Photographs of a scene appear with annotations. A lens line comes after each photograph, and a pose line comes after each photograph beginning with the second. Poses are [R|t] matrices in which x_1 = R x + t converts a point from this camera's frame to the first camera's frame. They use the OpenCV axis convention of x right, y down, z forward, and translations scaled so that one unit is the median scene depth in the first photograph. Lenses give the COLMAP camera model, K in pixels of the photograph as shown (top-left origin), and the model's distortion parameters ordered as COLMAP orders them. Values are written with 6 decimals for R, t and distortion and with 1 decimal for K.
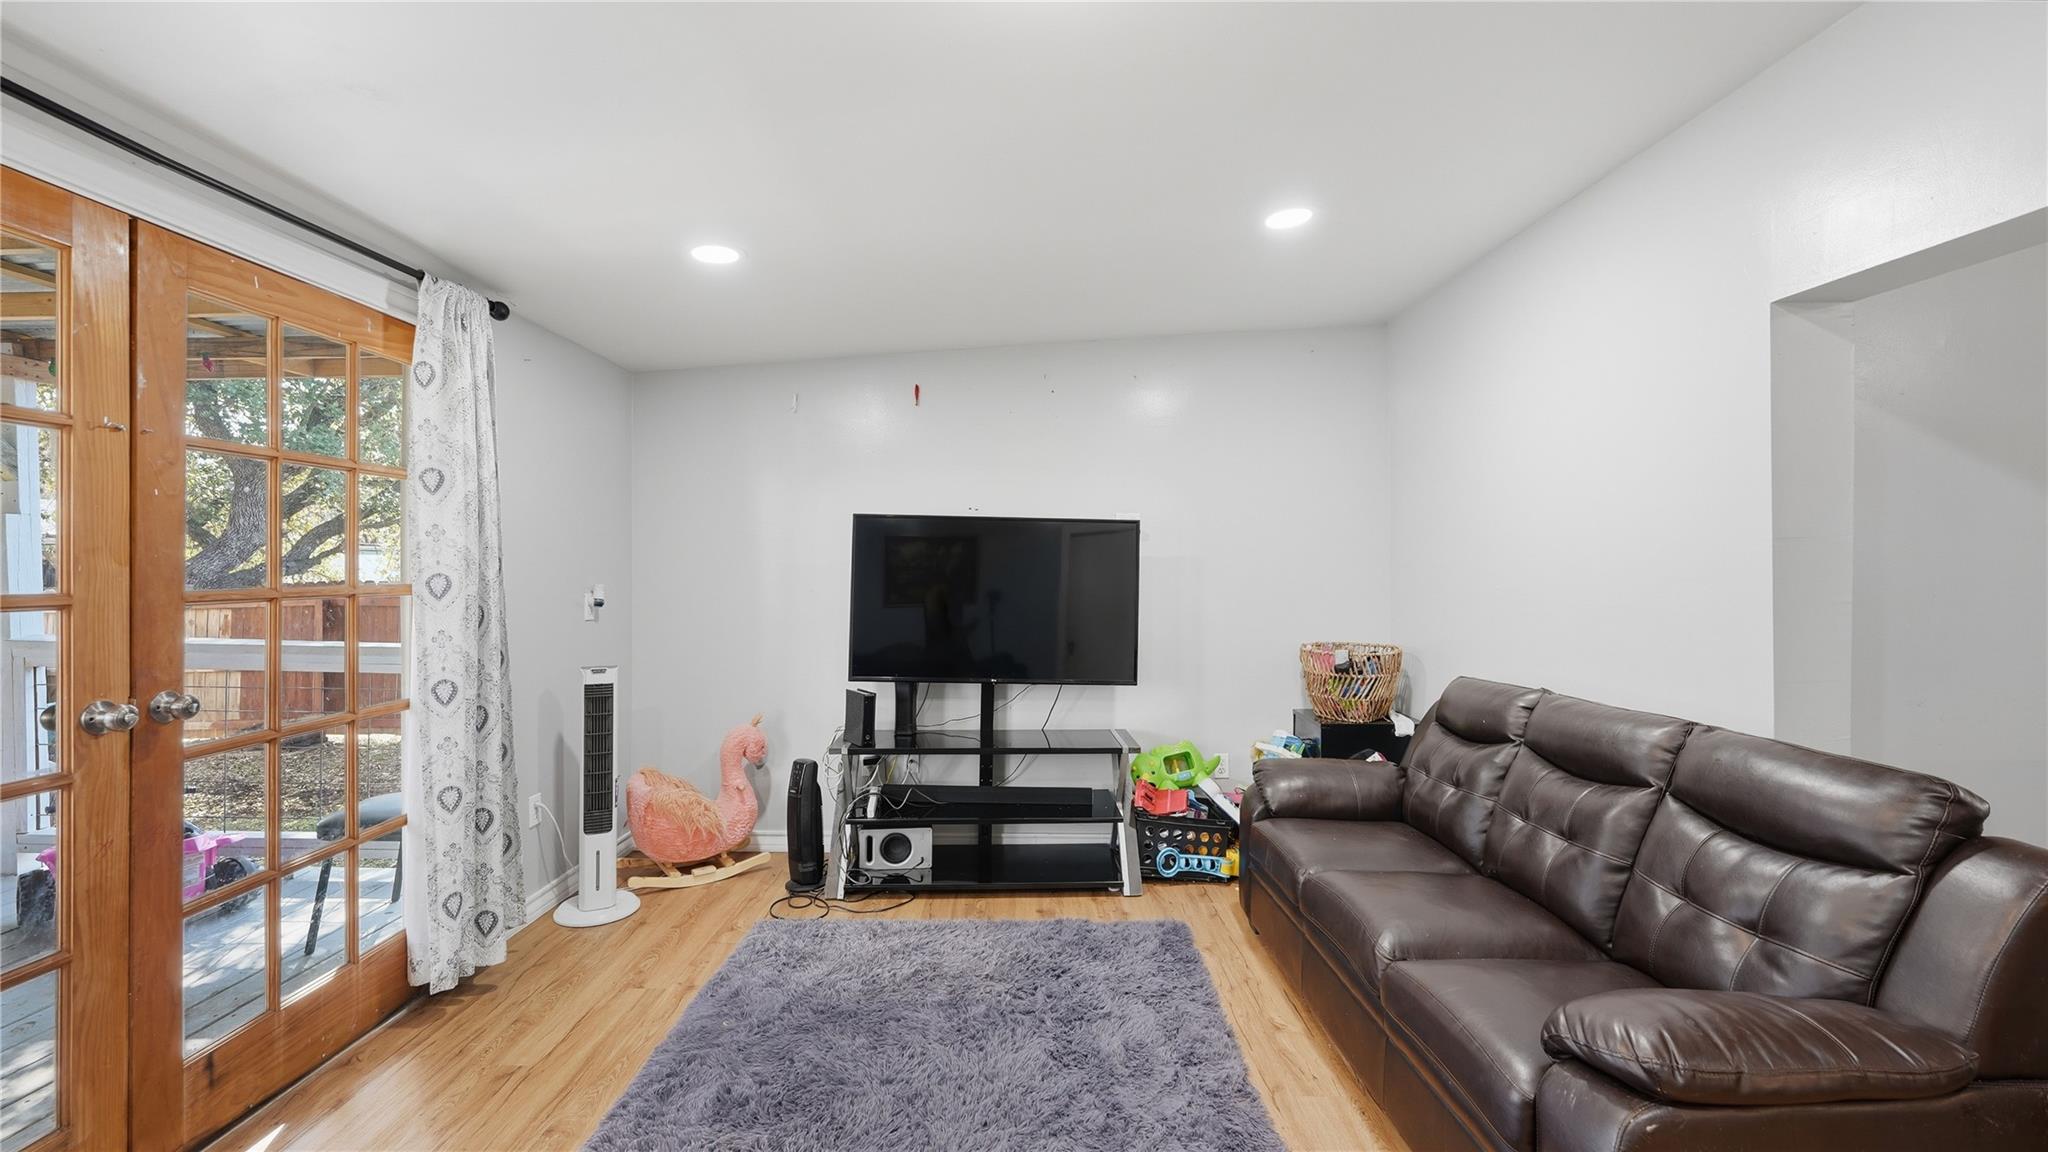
lens RADIAL K [[847.3, 0, 1036.3], [0, 847.3, 565.3], [0, 0, 1]] dist [-0.002360, 0.002319]
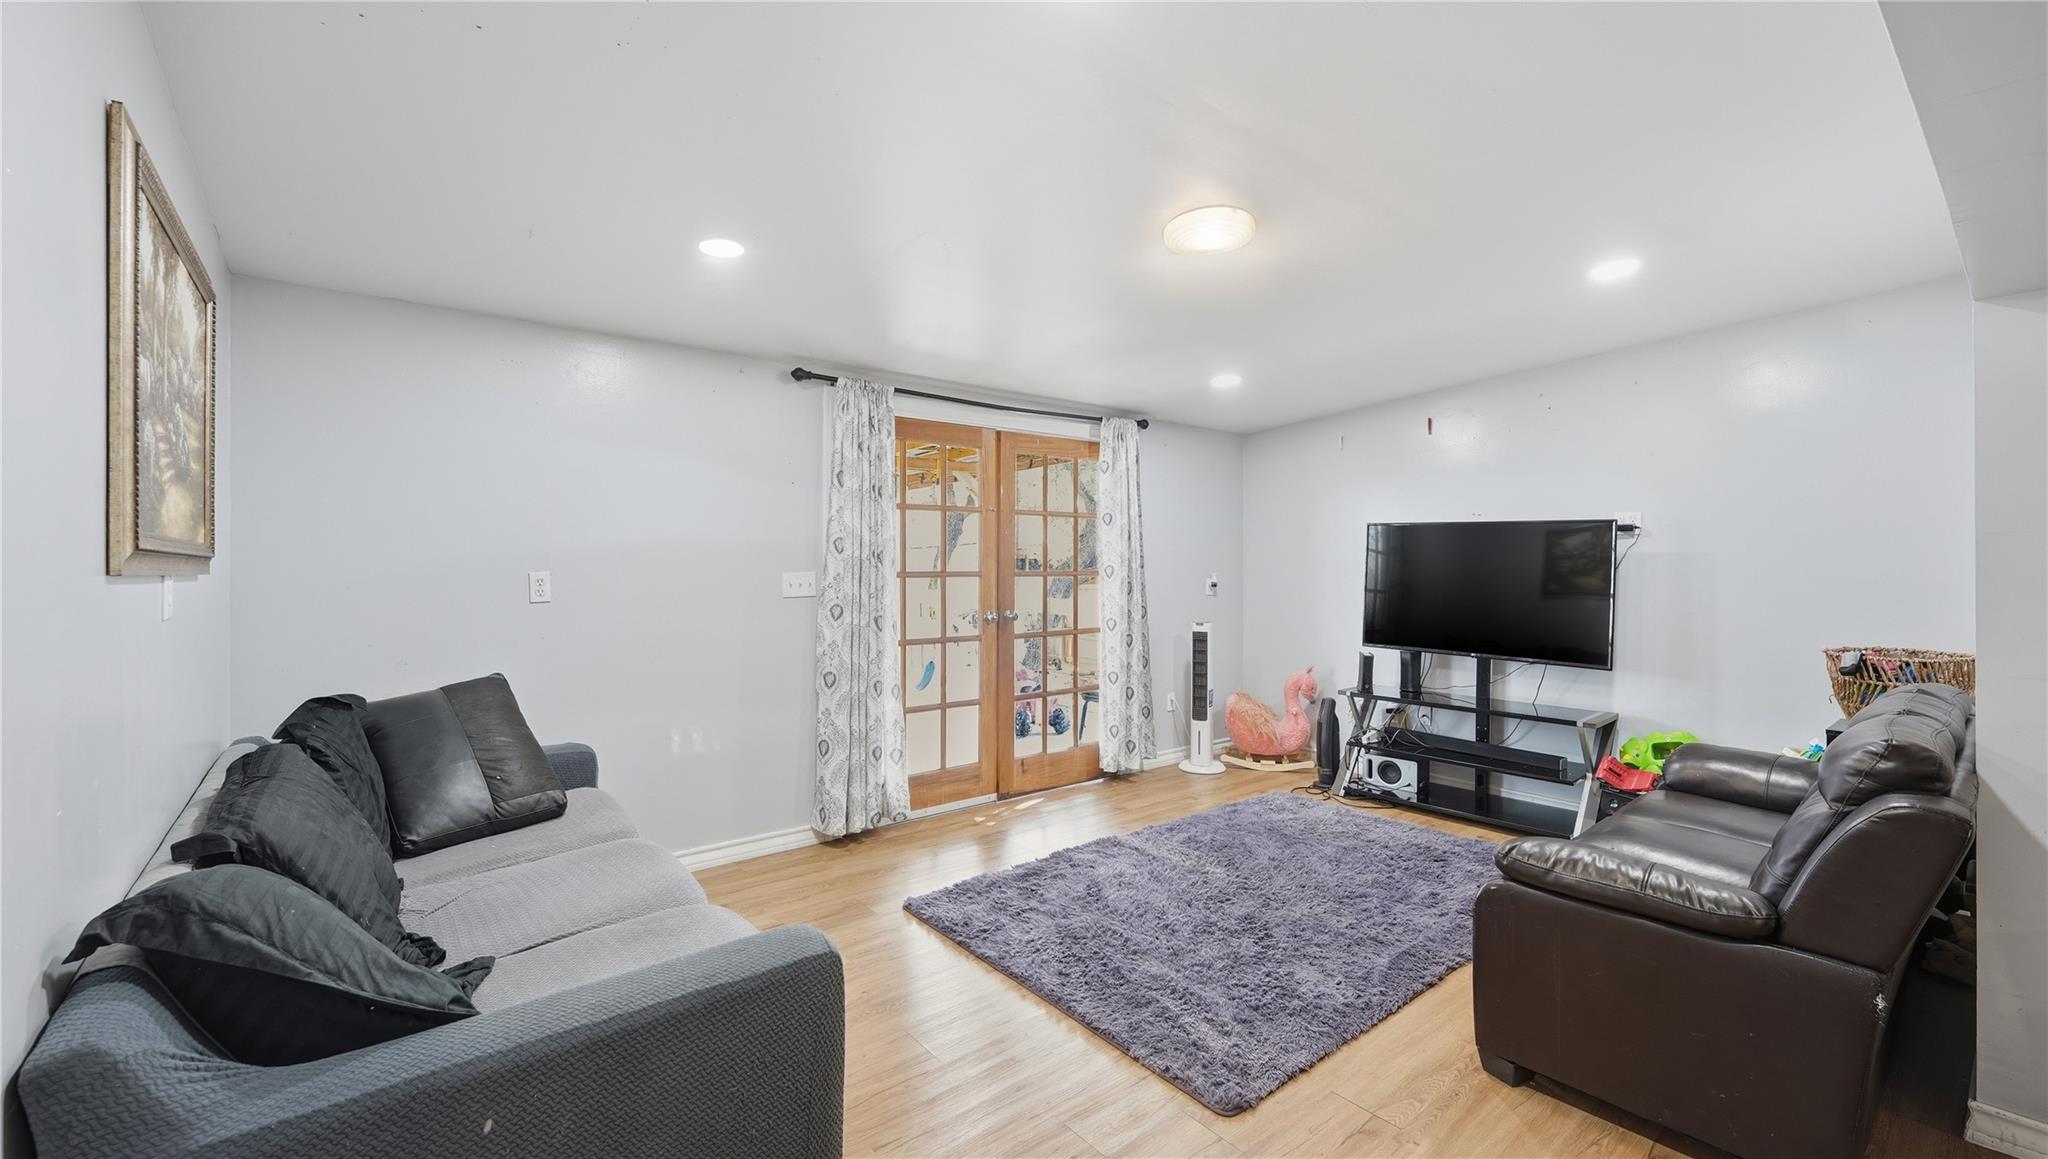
lens RADIAL K [[839.1, 0, 1032.4], [0, 839.1, 563.5], [0, 0, 1]] dist [0.010083, -0.000148]
pose [[0.628168, -0.001171, -0.778077, 0.532869], [-0.000706, 0.999998, -0.002074, 0.007415], [0.778077, 0.001852, 0.628166, -0.286699]]
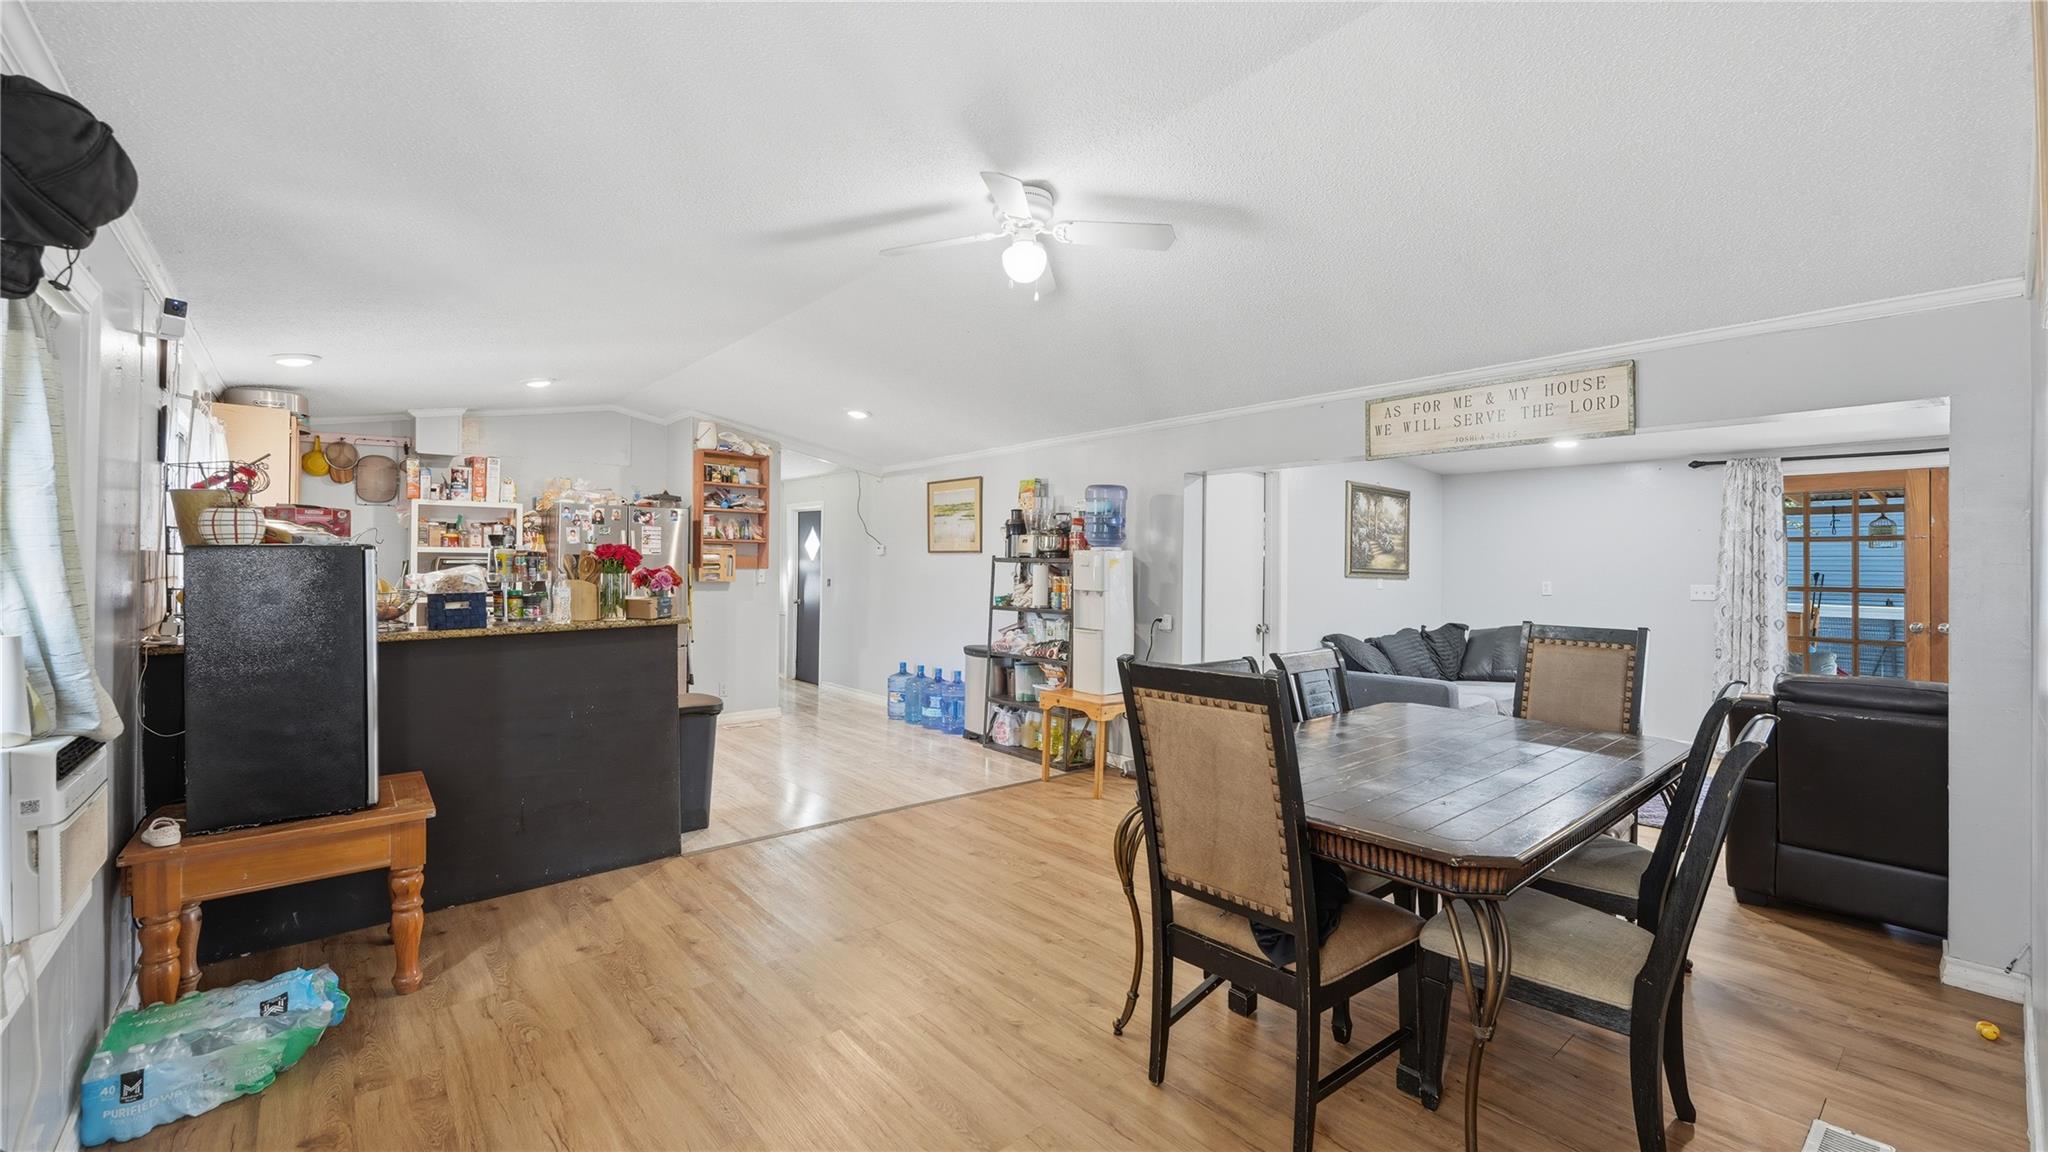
lens RADIAL K [[847.3, 0, 1020.9], [0, 847.3, 554.2], [0, 0, 1]] dist [-0.002360, 0.002319]
pose [[-0.764528, -0.024948, -0.644108, 1.778614], [-0.016697, 0.999682, -0.018901, 0.009527], [0.644374, -0.003696, -0.764701, 0.636650]]
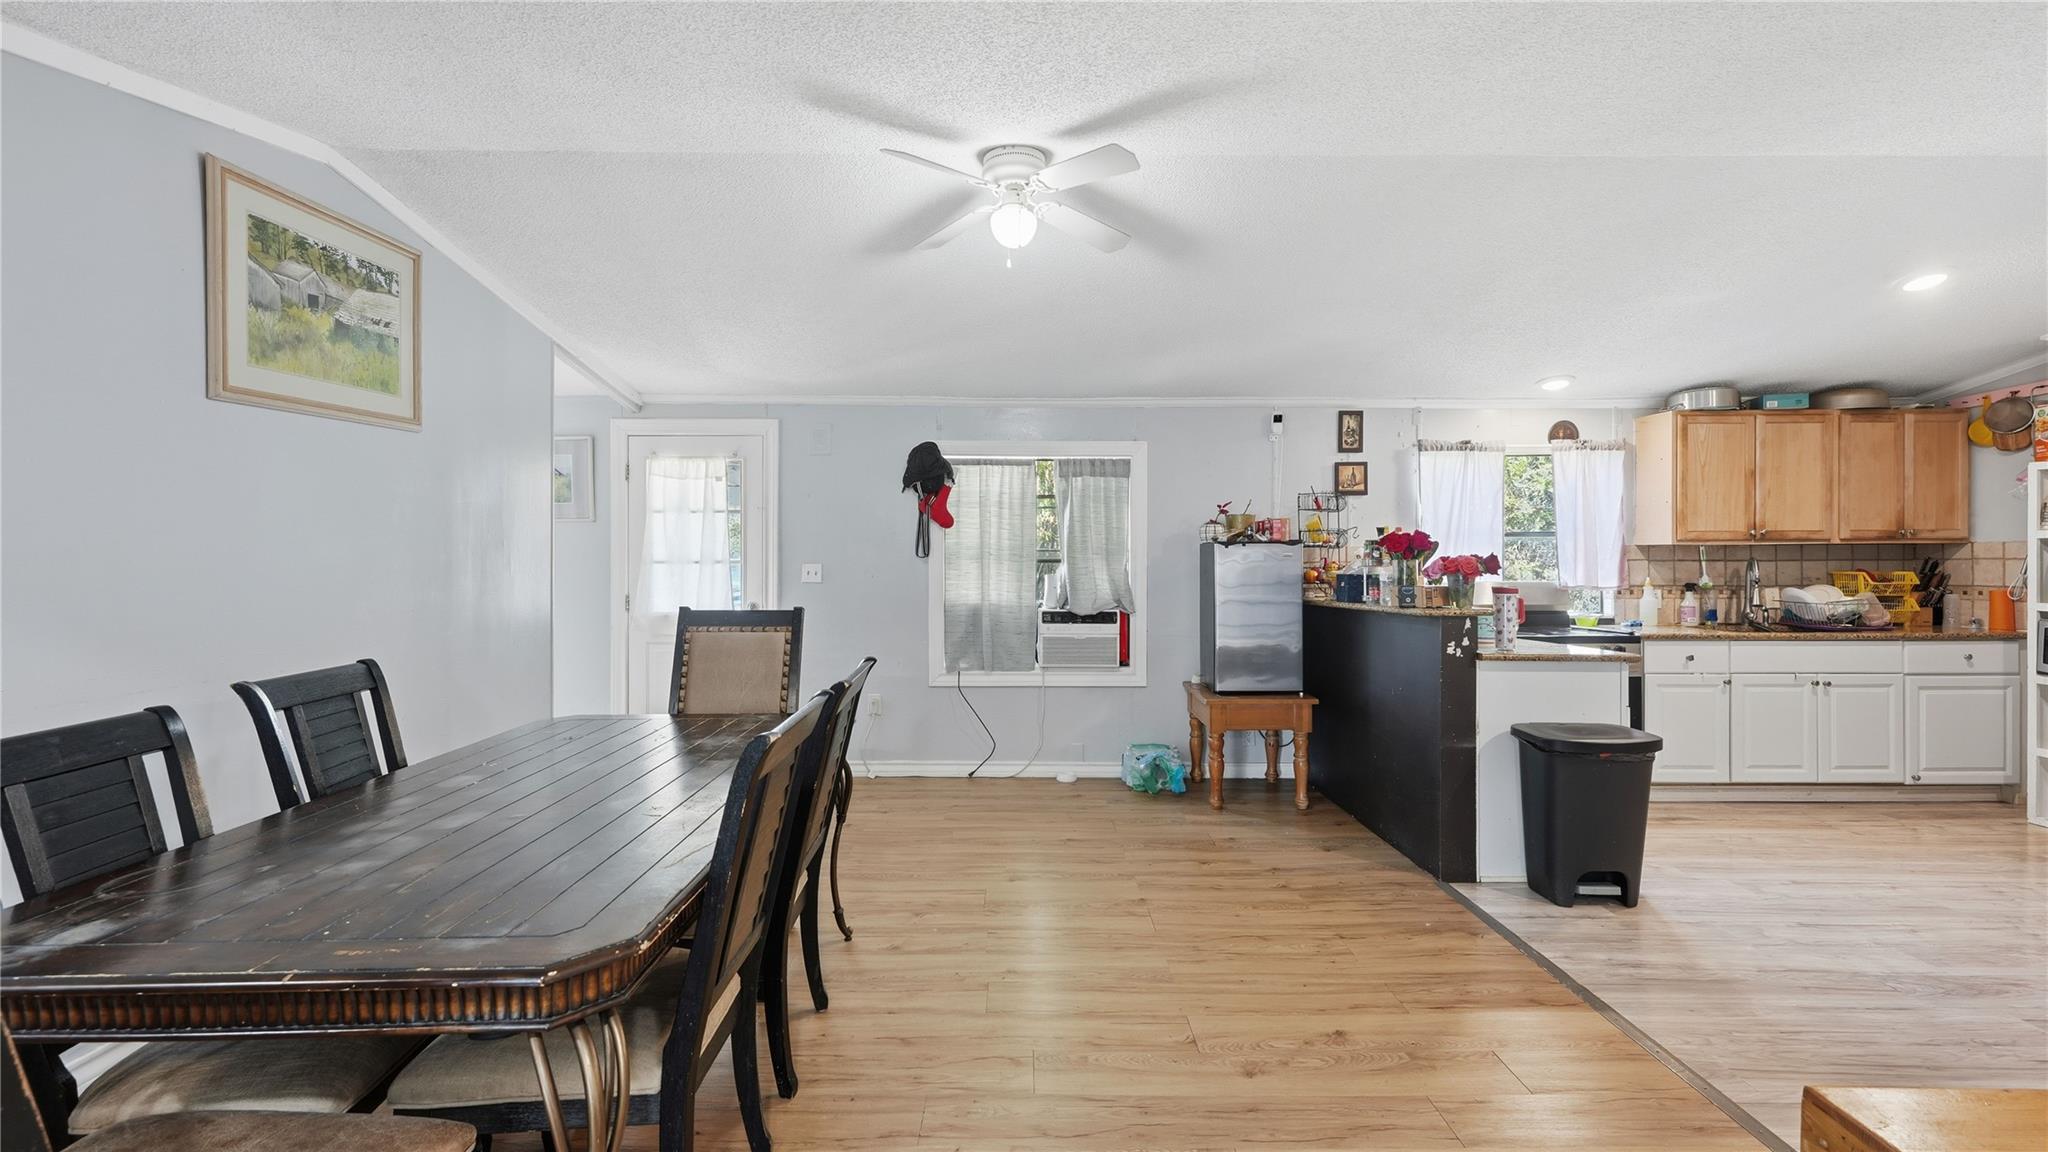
lens RADIAL K [[847.3, 0, 1017.7], [0, 847.3, 557.4], [0, 0, 1]] dist [-0.002360, 0.002319]
pose [[0.005007, -0.011751, 0.999918, 0.367944], [-0.000315, 0.999931, 0.011753, 0.006465], [-0.999987, -0.000374, 0.005003, -0.047563]]
